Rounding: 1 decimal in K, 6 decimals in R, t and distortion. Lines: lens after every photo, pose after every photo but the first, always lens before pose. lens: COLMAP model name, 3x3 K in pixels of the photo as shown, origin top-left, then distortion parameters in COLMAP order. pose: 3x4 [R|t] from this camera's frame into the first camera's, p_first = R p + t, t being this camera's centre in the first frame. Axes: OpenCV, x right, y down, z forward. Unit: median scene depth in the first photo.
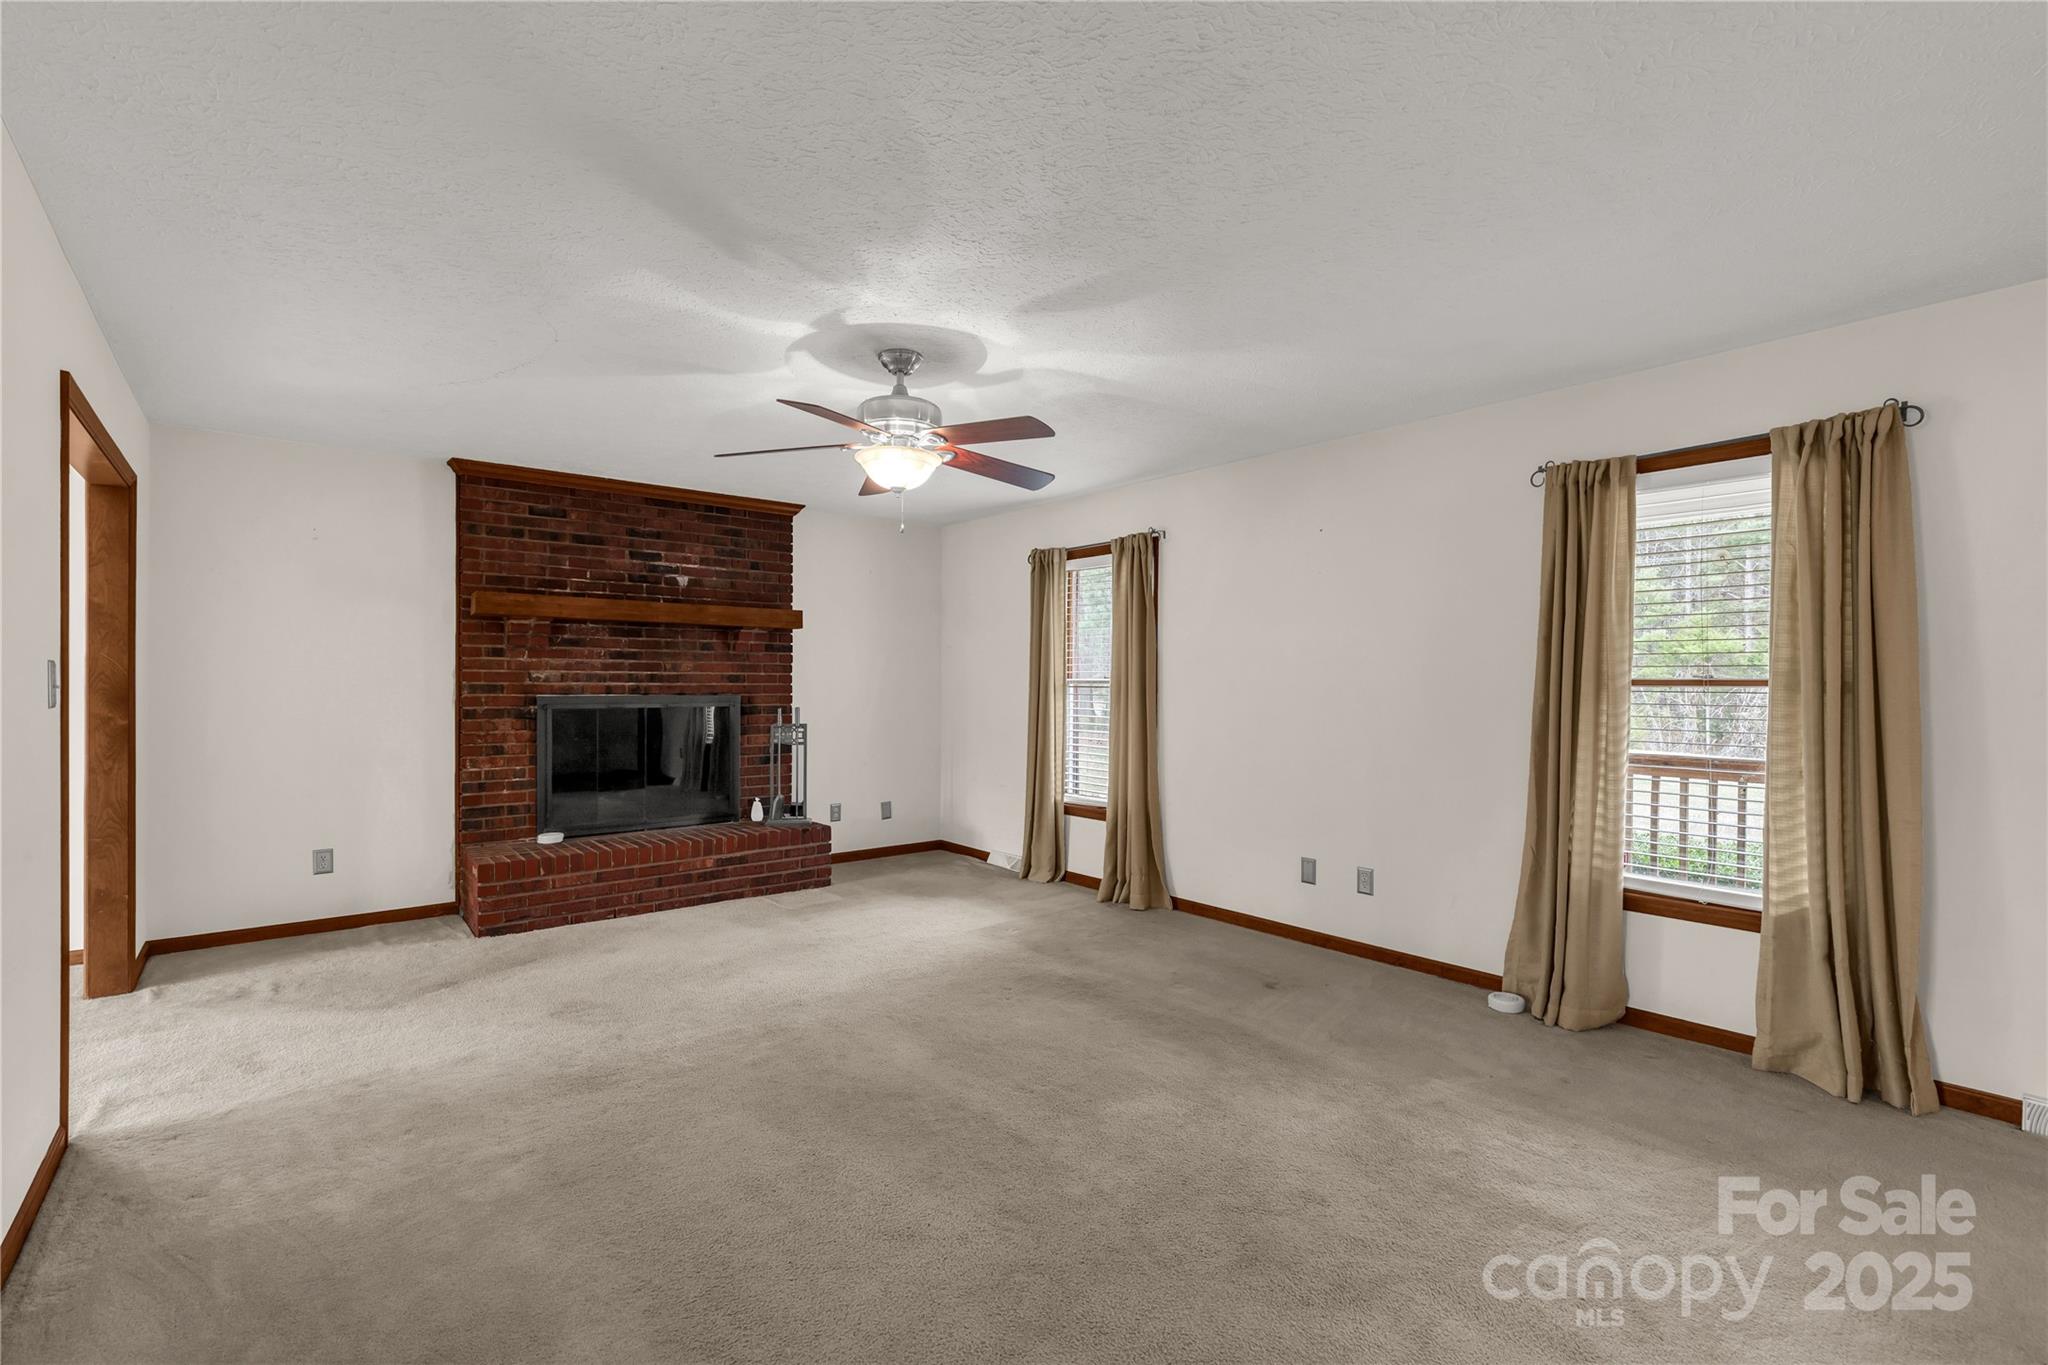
lens RADIAL K [[919.7, 0, 1020.8], [0, 919.7, 673.0], [0, 0, 1]] dist [0.000900, -0.000122]
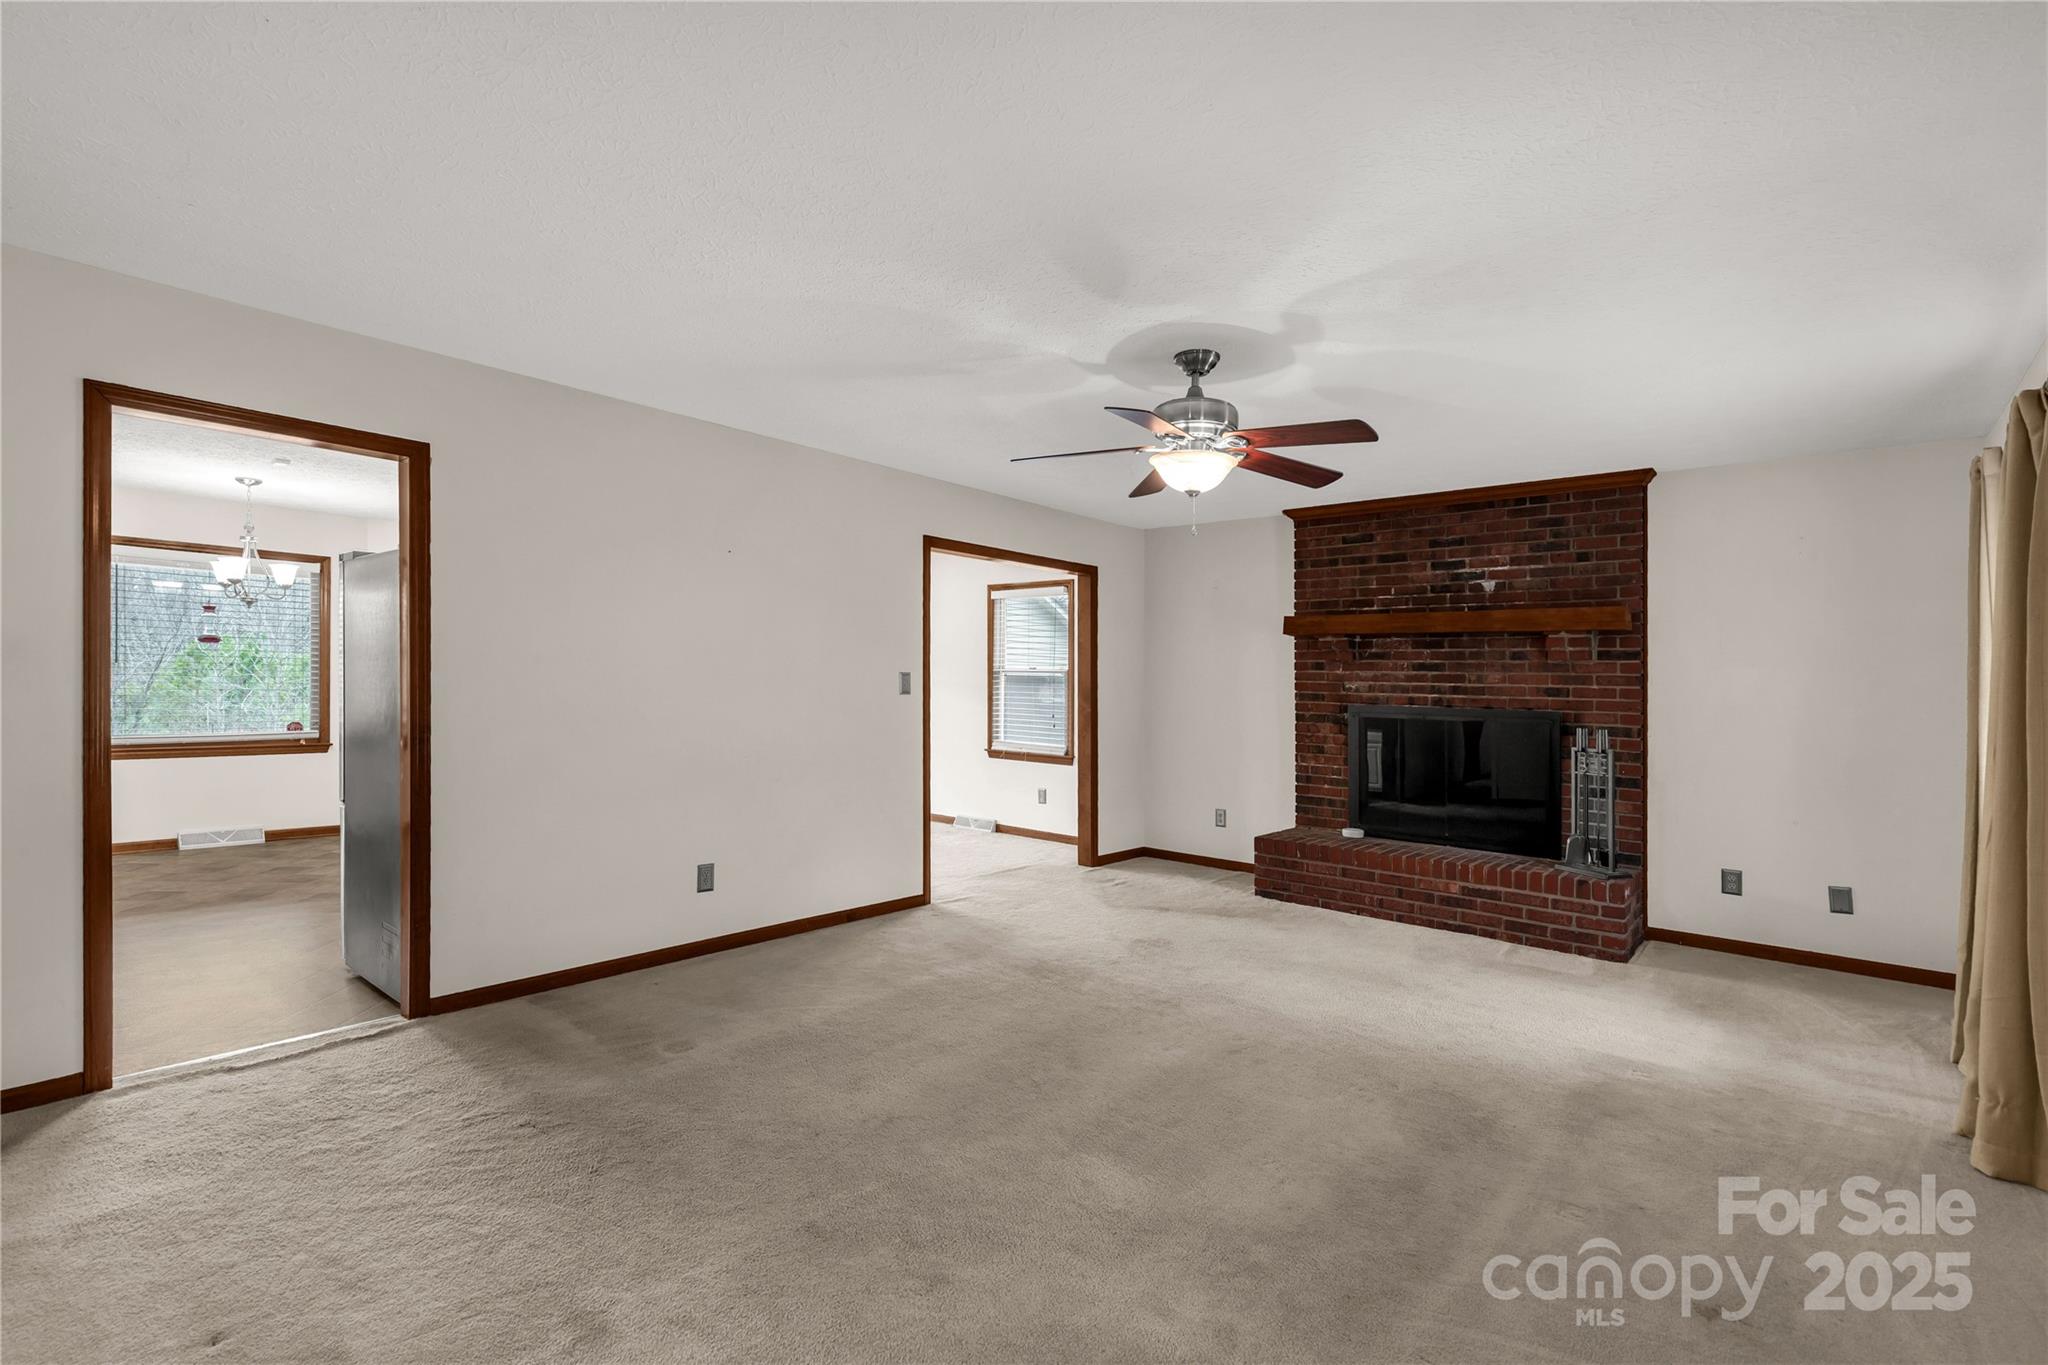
lens RADIAL K [[933.7, 0, 1024.0], [0, 933.7, 682.5], [0, 0, 1]] dist [0.001858, 0.000009]
pose [[0.172752, -0.002699, -0.984962, 0.523202], [-0.012224, 0.999913, -0.004884, 0.008530], [0.984890, 0.012884, 0.172704, 0.410562]]
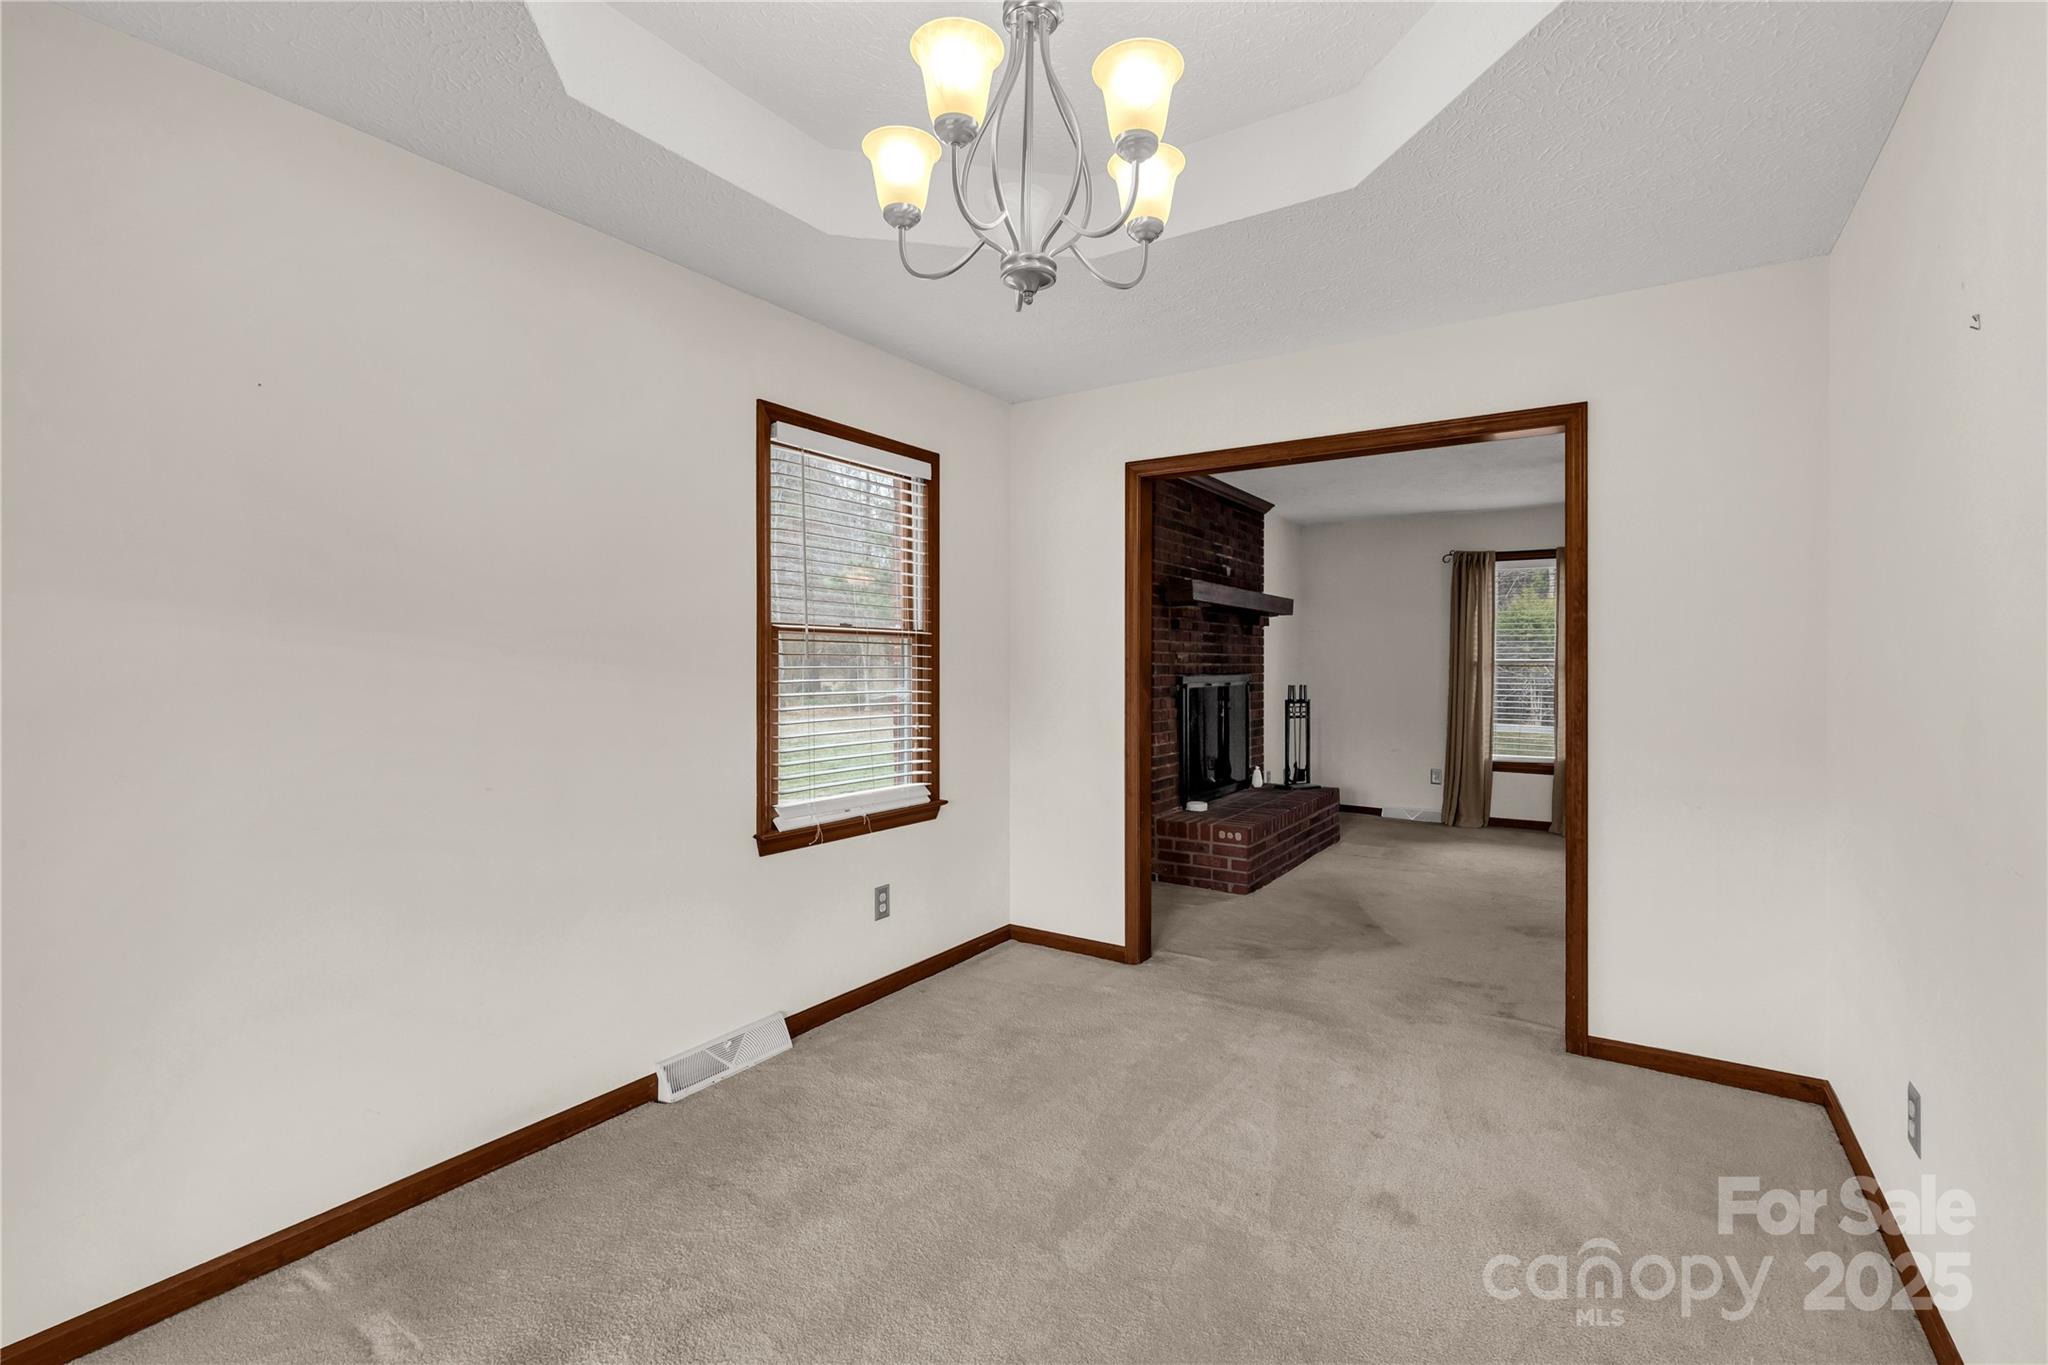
lens RADIAL K [[920.2, 0, 1019.9], [0, 920.2, 668.9], [0, 0, 1]] dist [0.021887, -0.000208]
pose [[0.957408, -0.004305, 0.288706, -1.014377], [-0.000641, 0.999855, 0.017033, -0.001850], [-0.288737, -0.016492, 0.957266, 0.018278]]
